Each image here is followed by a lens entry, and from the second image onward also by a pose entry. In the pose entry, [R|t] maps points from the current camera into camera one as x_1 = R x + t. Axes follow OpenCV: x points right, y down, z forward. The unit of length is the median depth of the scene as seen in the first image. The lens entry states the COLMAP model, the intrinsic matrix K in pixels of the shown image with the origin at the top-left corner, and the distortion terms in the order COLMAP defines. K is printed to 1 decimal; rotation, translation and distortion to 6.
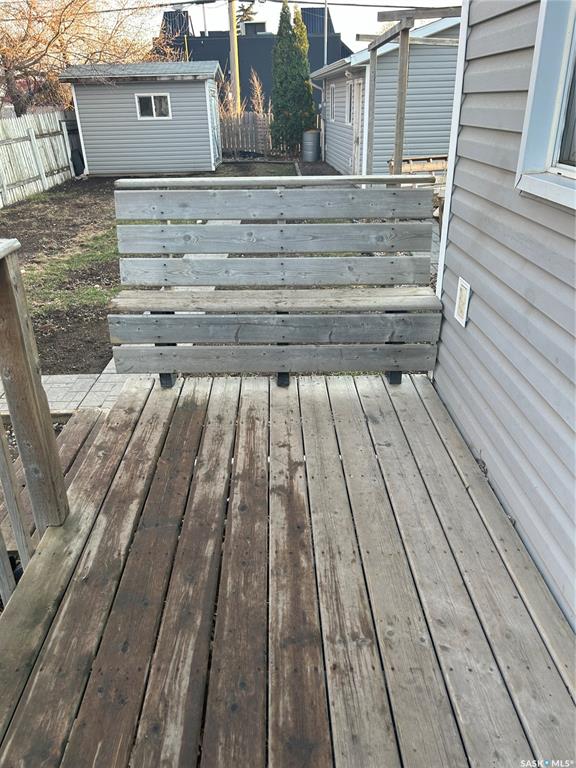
lens RADIAL K [[578.2, 0, 284.8], [0, 578.2, 389.1], [0, 0, 1]] dist [0.053570, -0.055045]
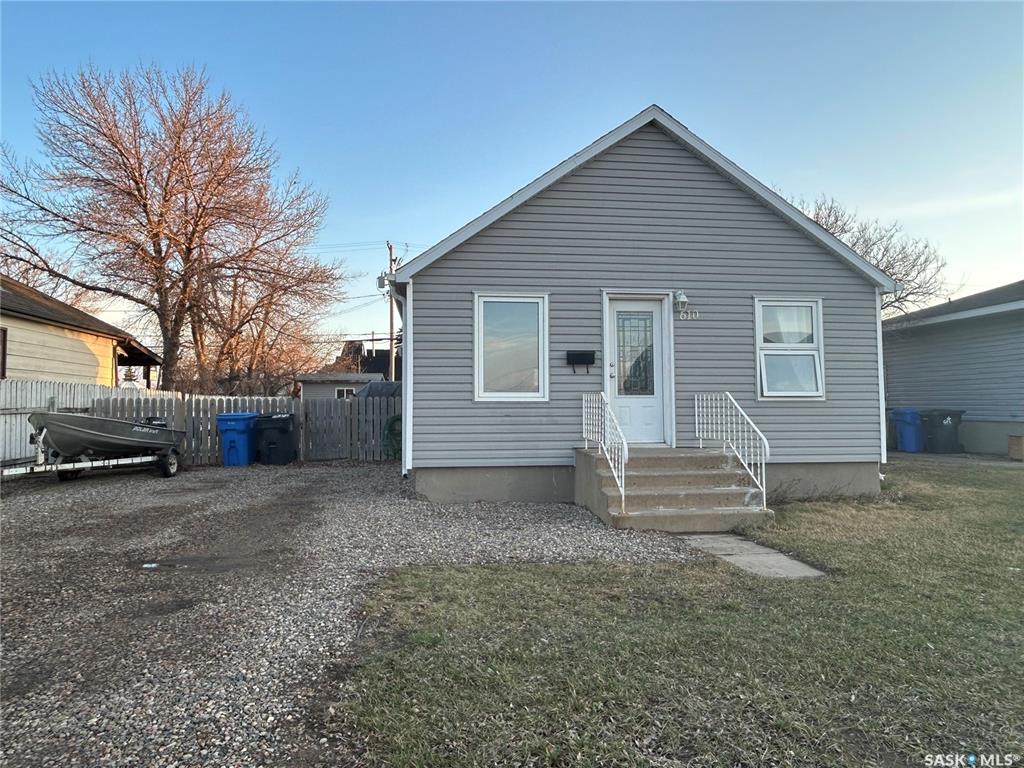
lens RADIAL K [[703.9, 0, 512.0], [0, 703.9, 384.0], [0, 0, 1]] dist [-0.007197, -0.001151]
pose [[0.995447, 0.024303, 0.092169, 0.086735], [0.021972, 0.882407, -0.469973, 0.517353], [-0.092752, 0.469858, 0.877856, -0.965192]]
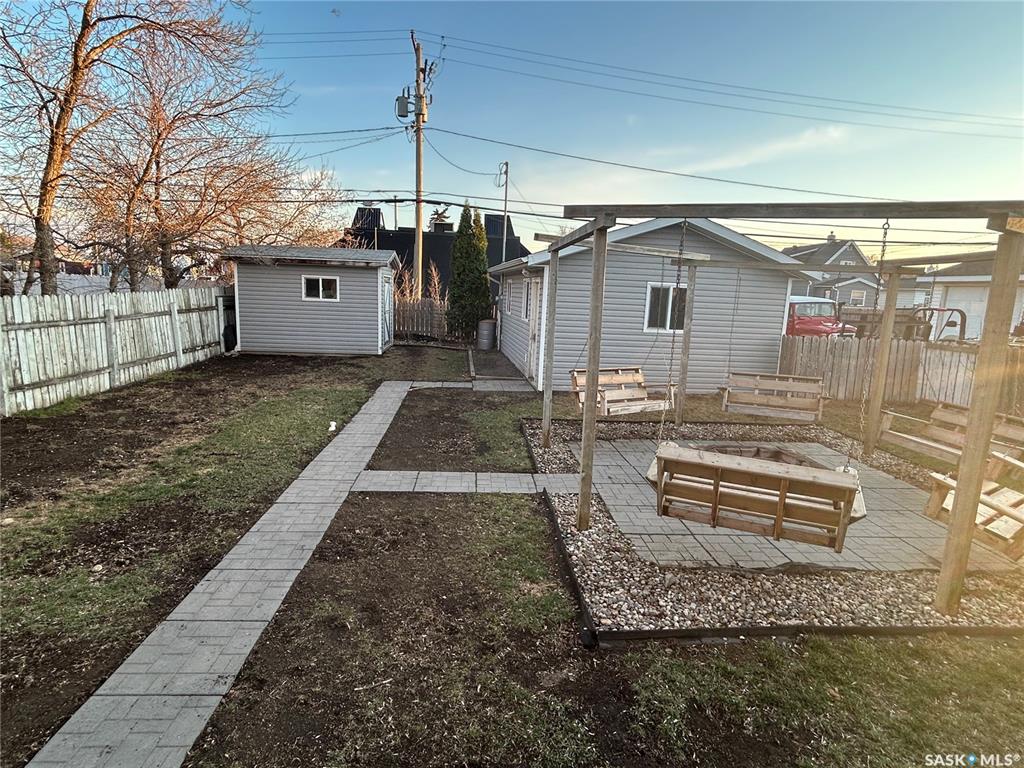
lens RADIAL K [[545.5, 0, 512.0], [0, 545.5, 384.0], [0, 0, 1]] dist [-0.001333, 0.000102]
pose [[0.995360, 0.051751, 0.081114, 0.019939], [-0.027085, 0.959647, -0.279901, -0.095326], [-0.092326, 0.276405, 0.956596, 0.167426]]
